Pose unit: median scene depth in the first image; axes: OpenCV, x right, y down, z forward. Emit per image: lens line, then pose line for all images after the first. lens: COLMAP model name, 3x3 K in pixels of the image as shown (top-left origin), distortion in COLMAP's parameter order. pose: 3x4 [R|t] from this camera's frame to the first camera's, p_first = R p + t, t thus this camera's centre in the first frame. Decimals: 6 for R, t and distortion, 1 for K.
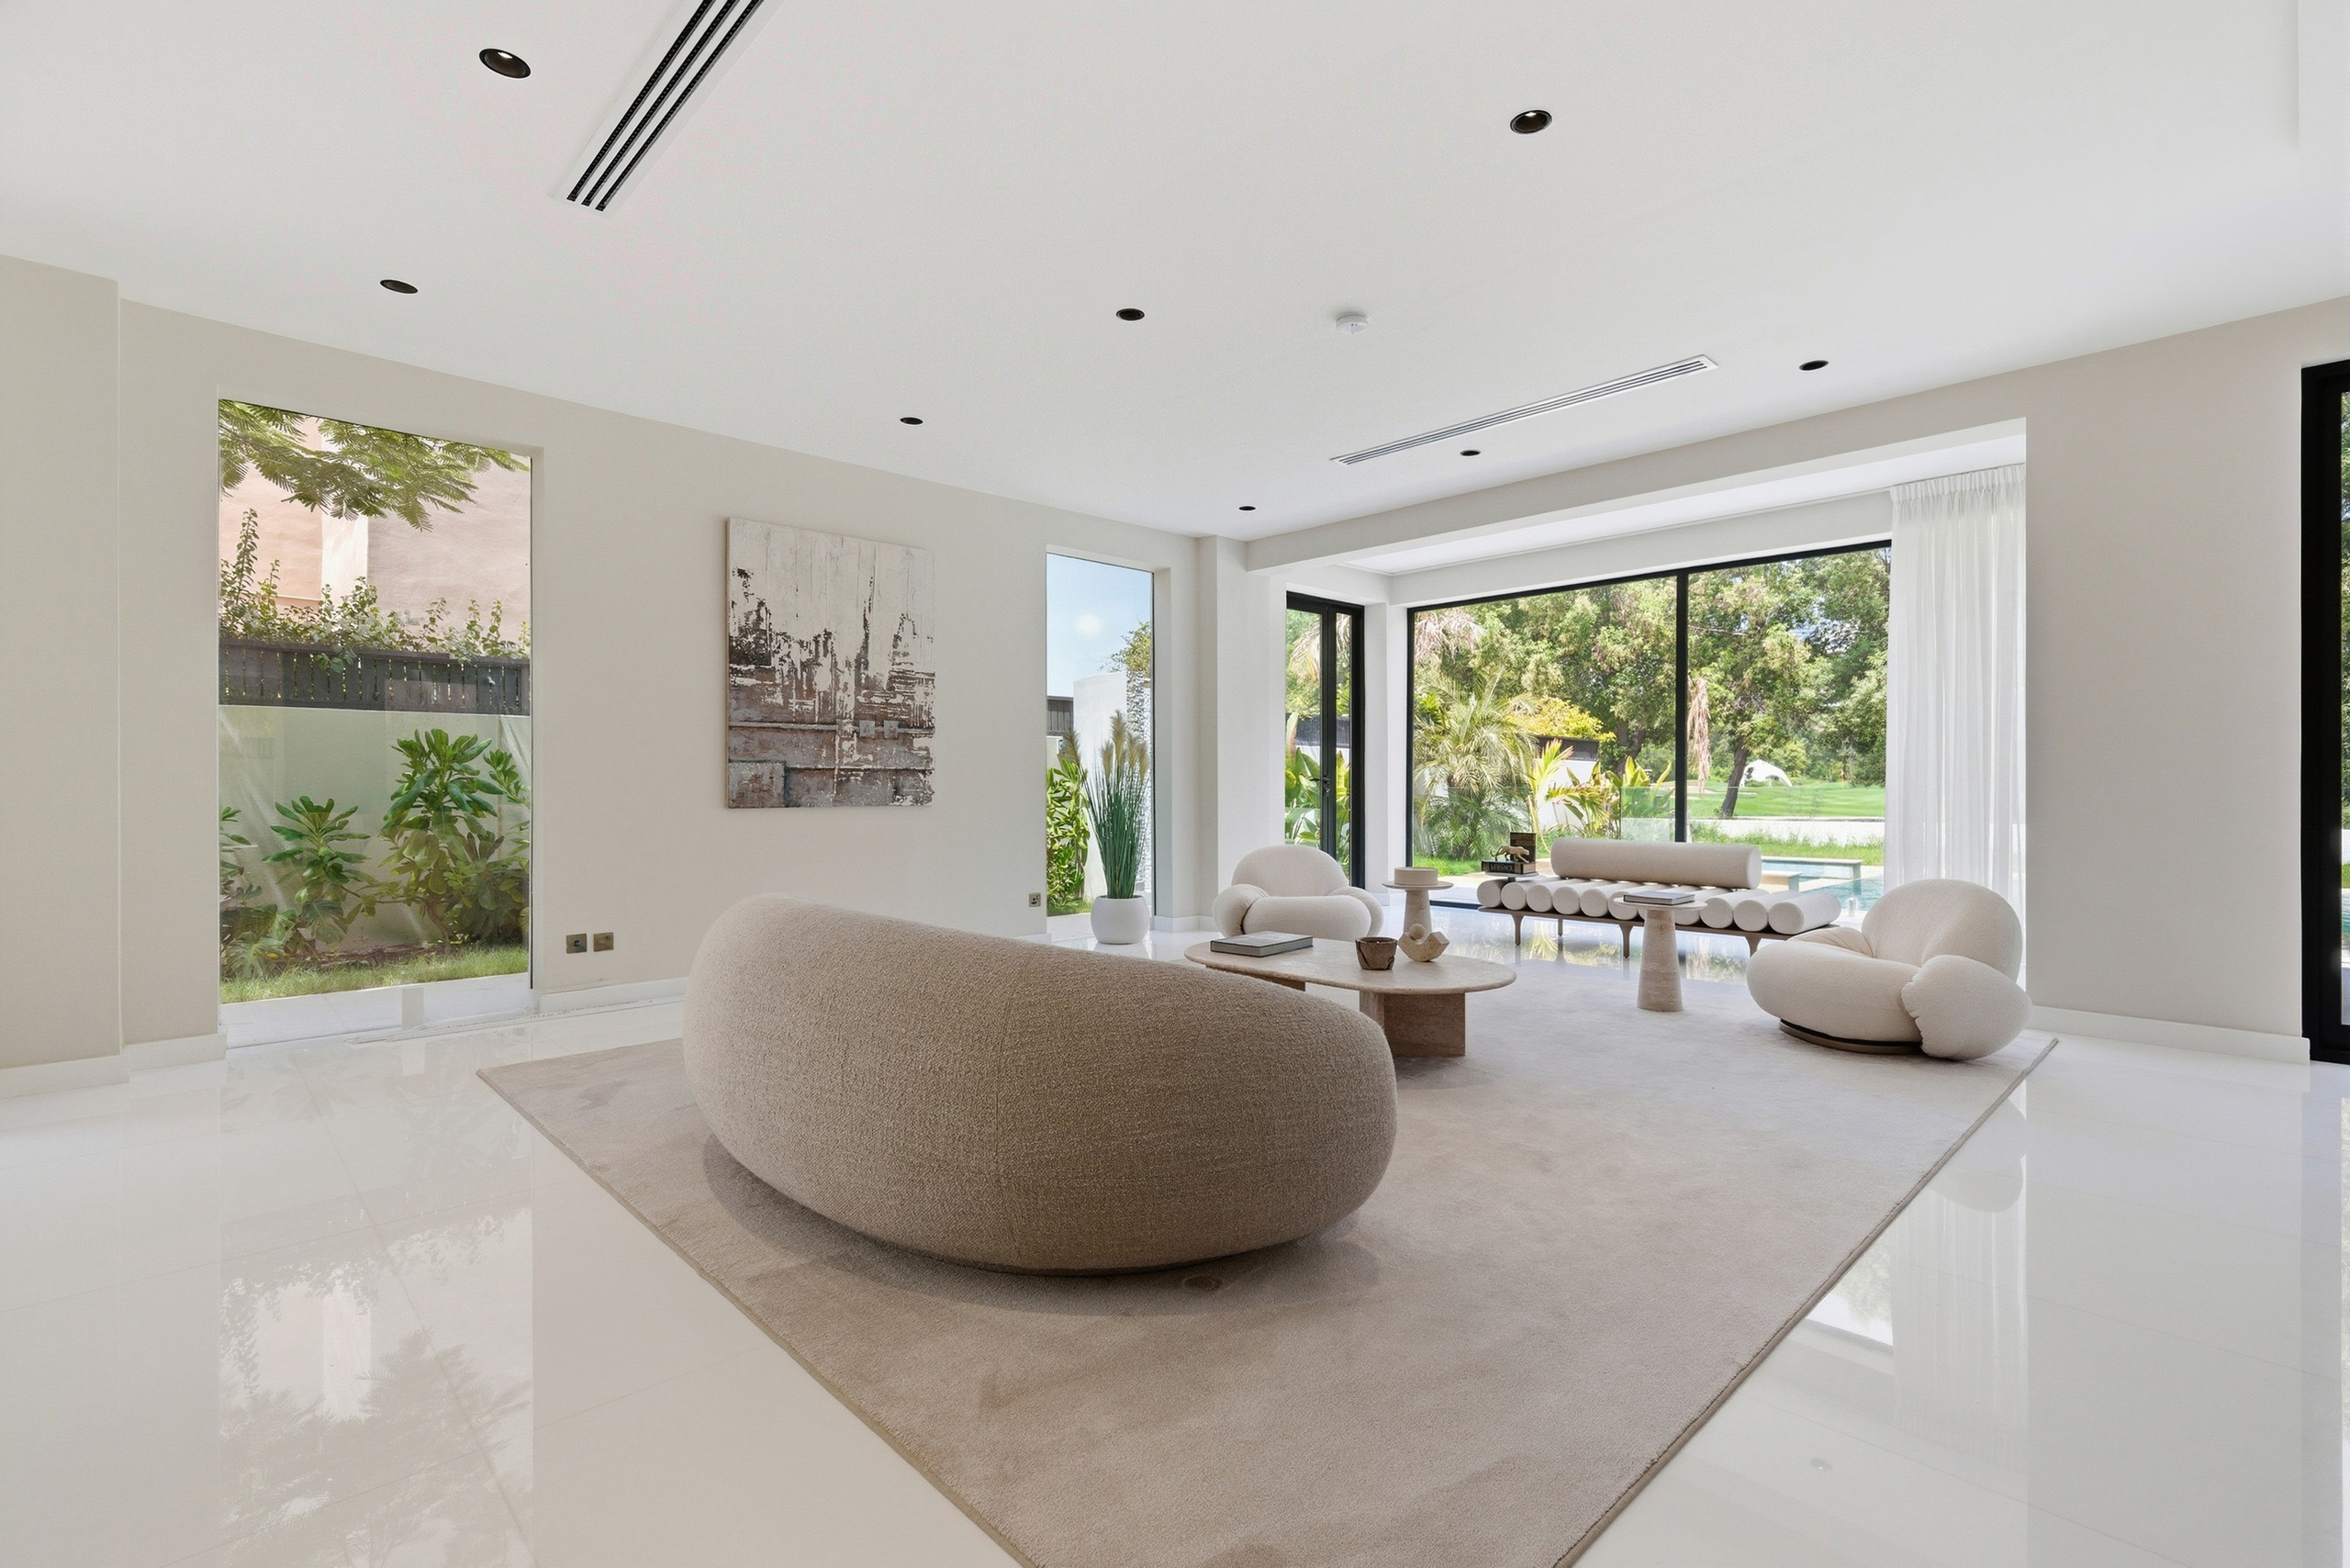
lens RADIAL K [[1059.5, 0, 1183.1], [0, 1059.5, 785.8], [0, 0, 1]] dist [-0.002043, 0.000018]
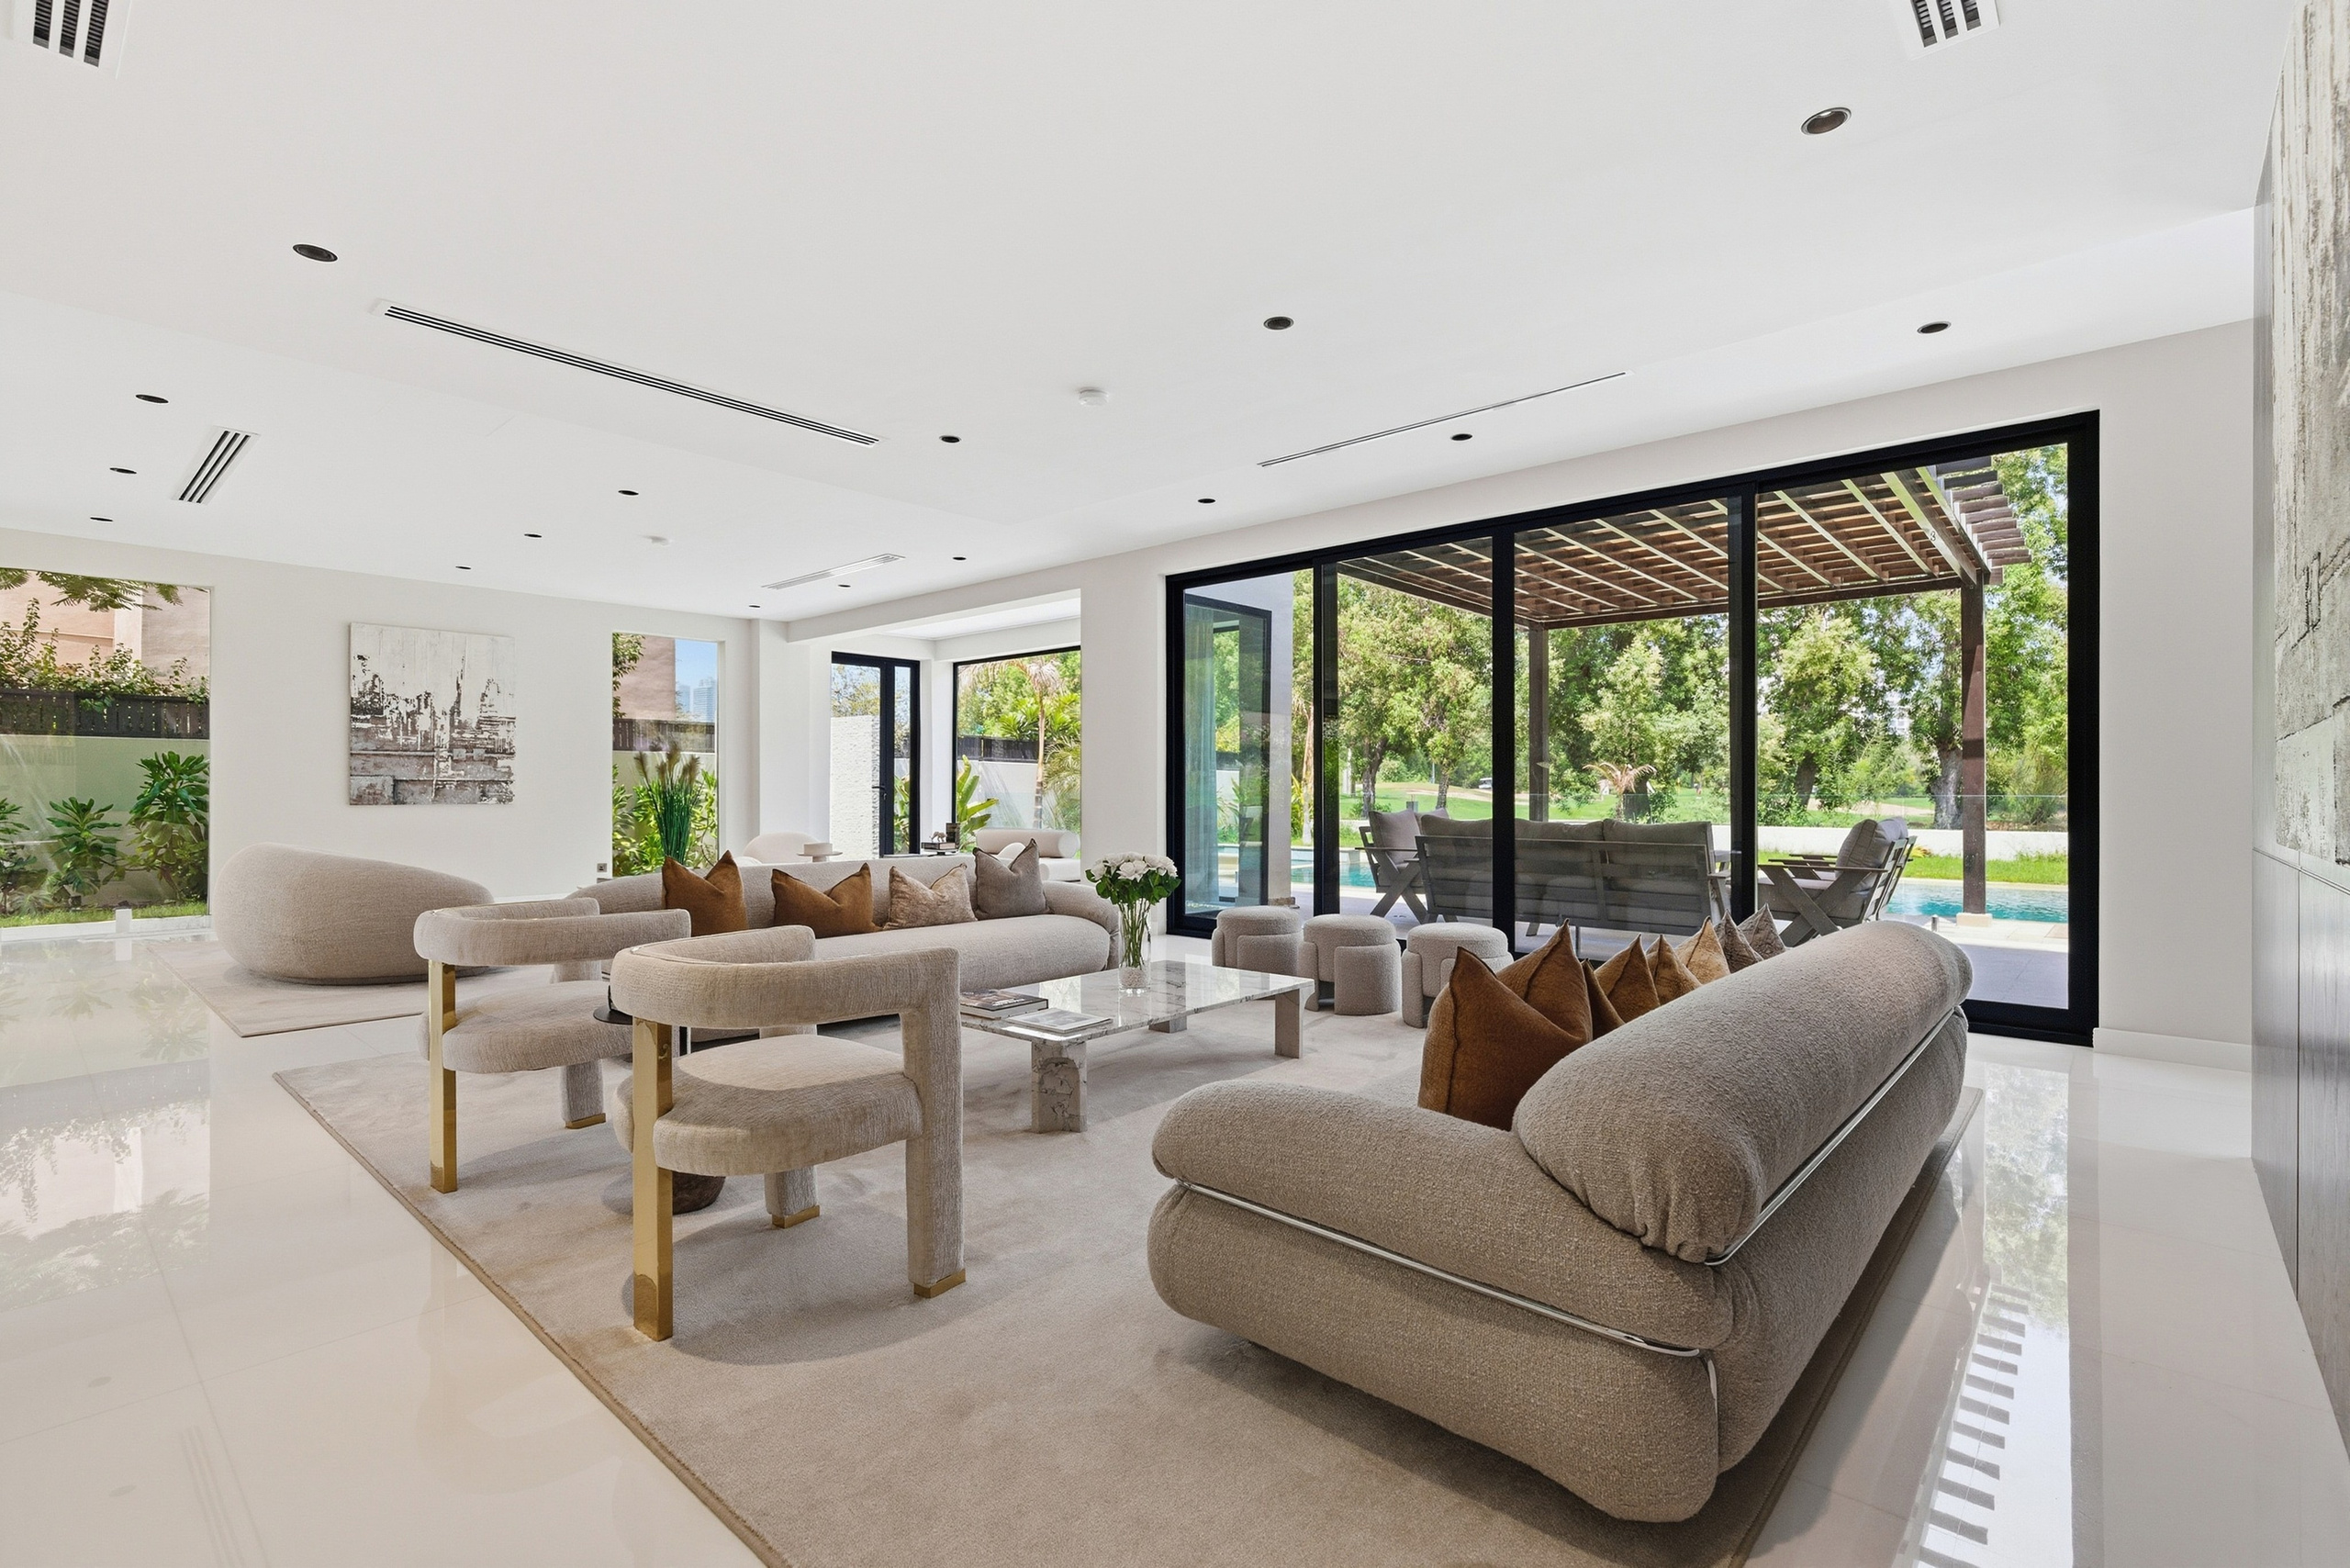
lens RADIAL K [[1071.0, 0, 1182.4], [0, 1071.0, 787.9], [0, 0, 1]] dist [-0.000465, 0.000997]
pose [[0.997257, 0.002236, 0.073983, 0.619910], [-0.001990, 0.999992, -0.003402, -0.001407], [-0.073990, 0.003245, 0.997254, -0.619730]]
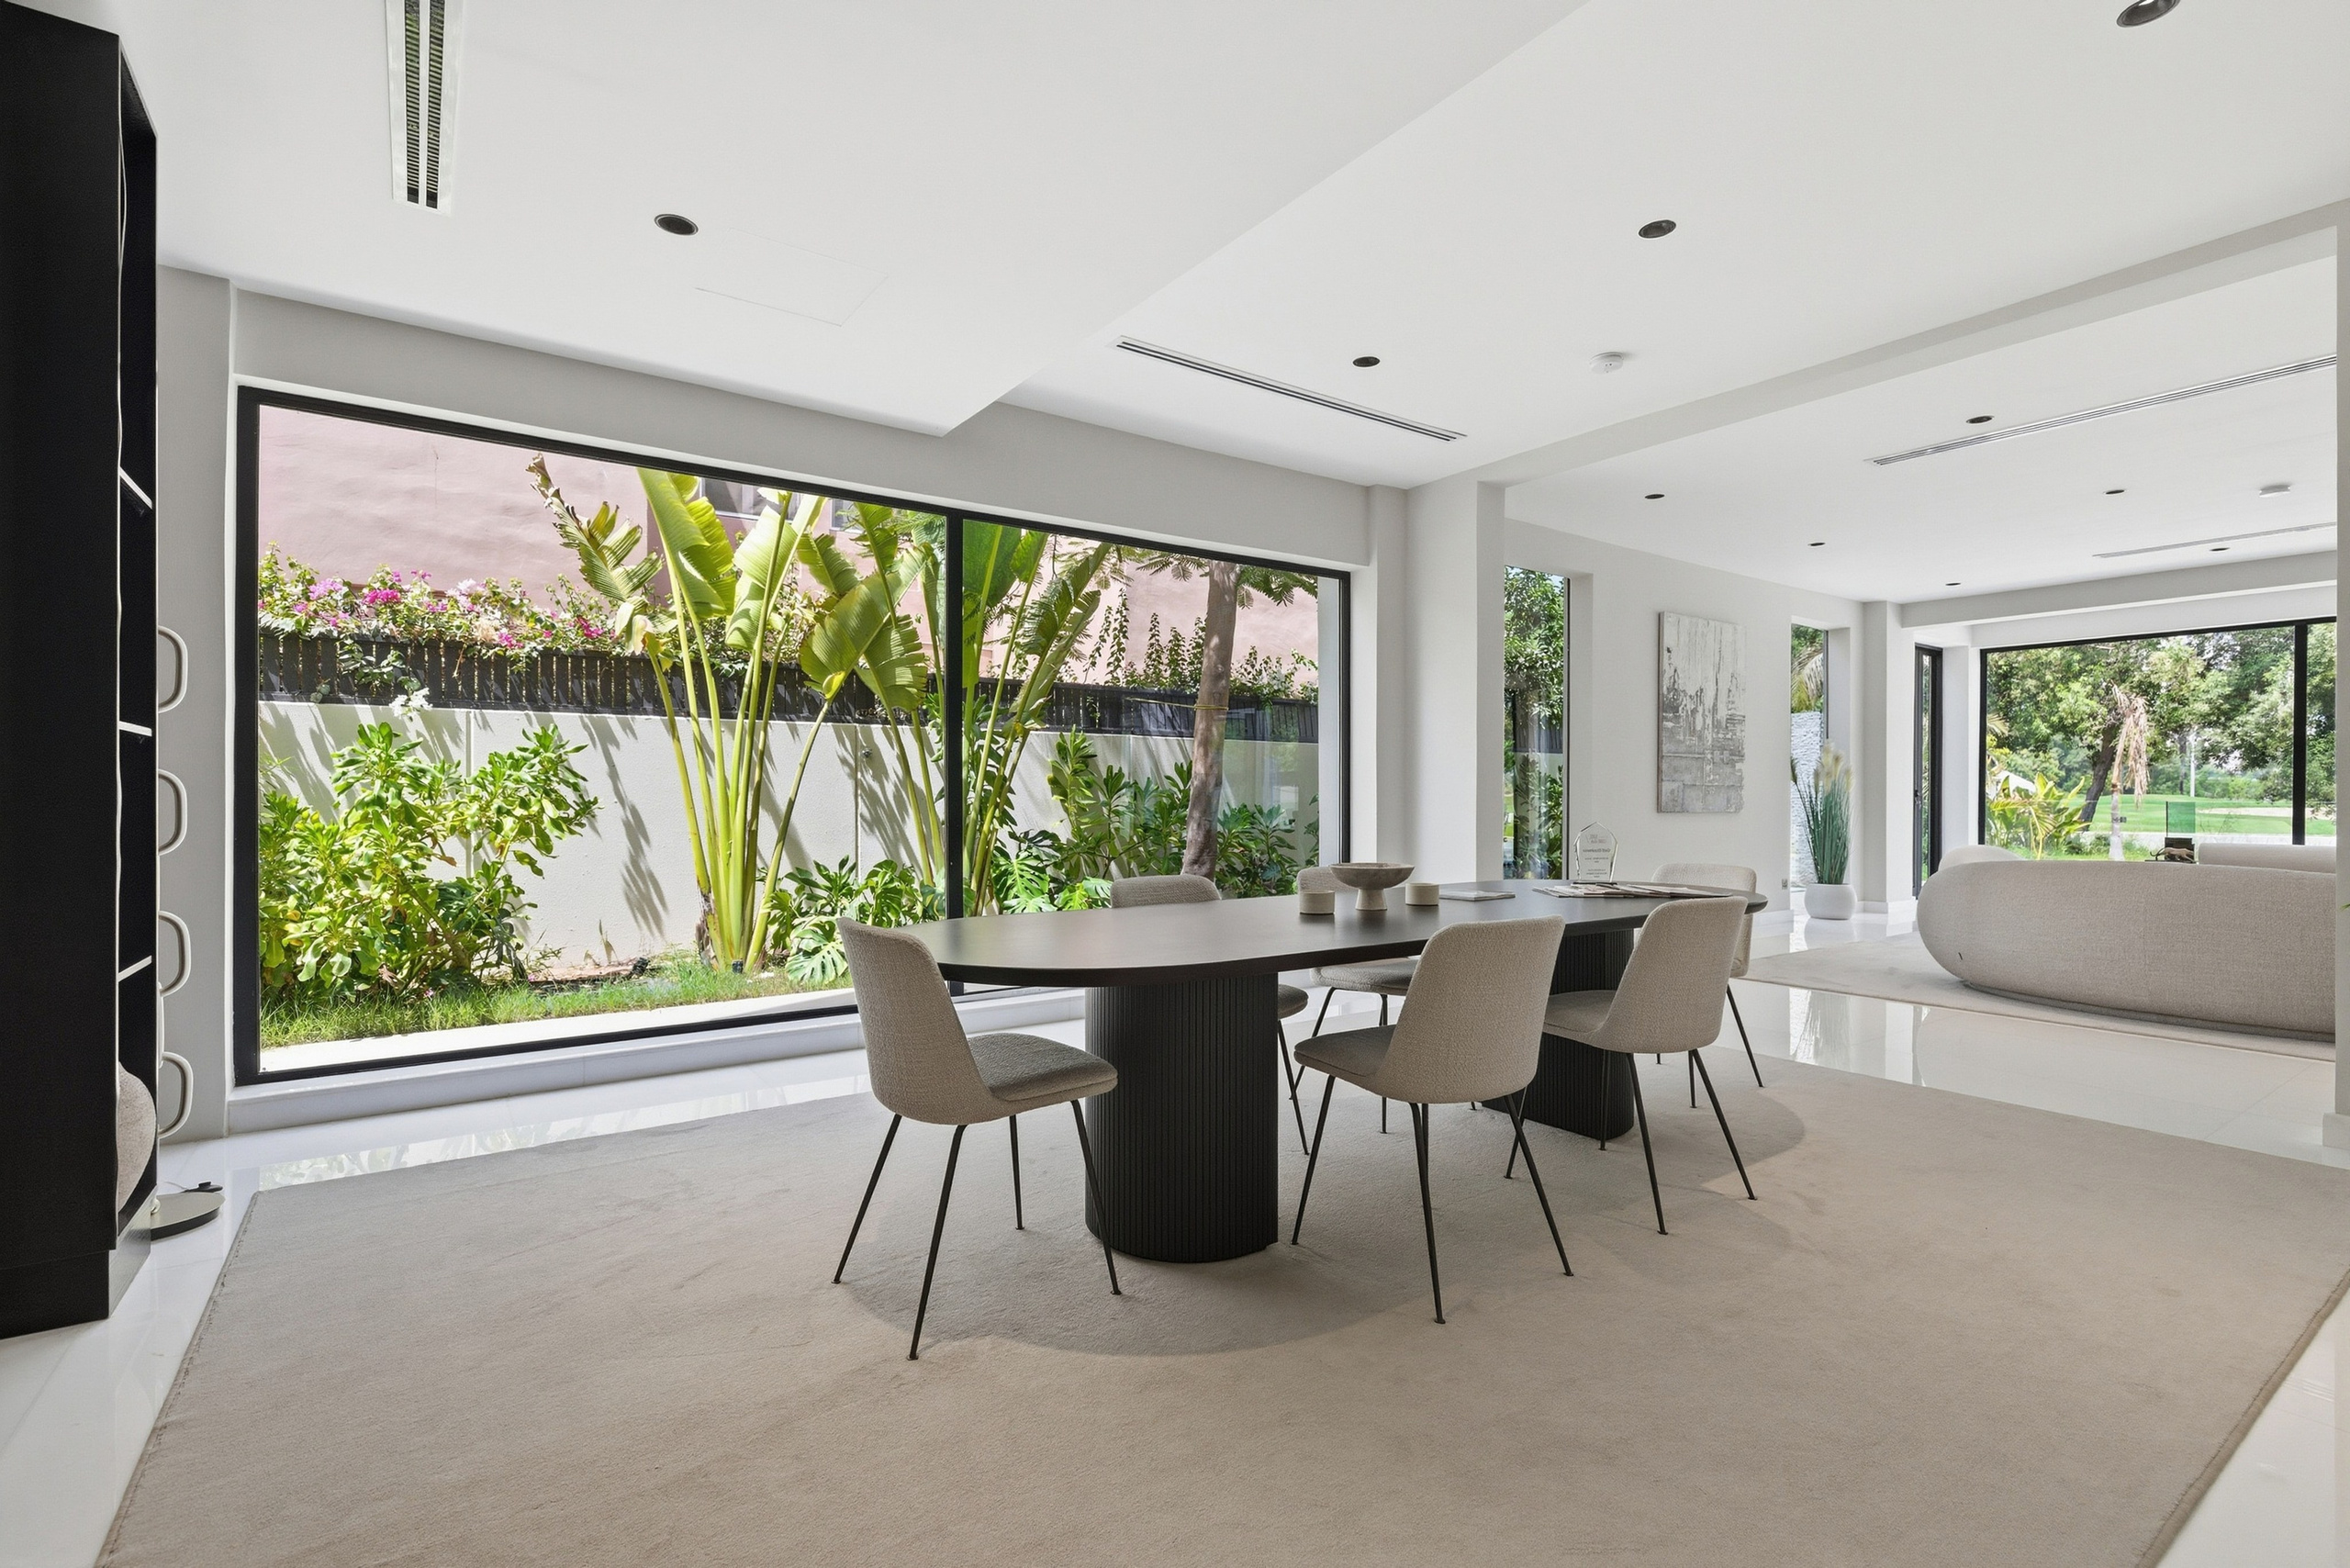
lens RADIAL K [[1071.0, 0, 1182.4], [0, 1071.0, 787.9], [0, 0, 1]] dist [-0.000465, 0.000997]
pose [[0.989123, 0.005835, -0.146976, -0.763000], [-0.006883, 0.999954, -0.006622, 0.001795], [0.146930, 0.007562, 0.989118, -0.486341]]
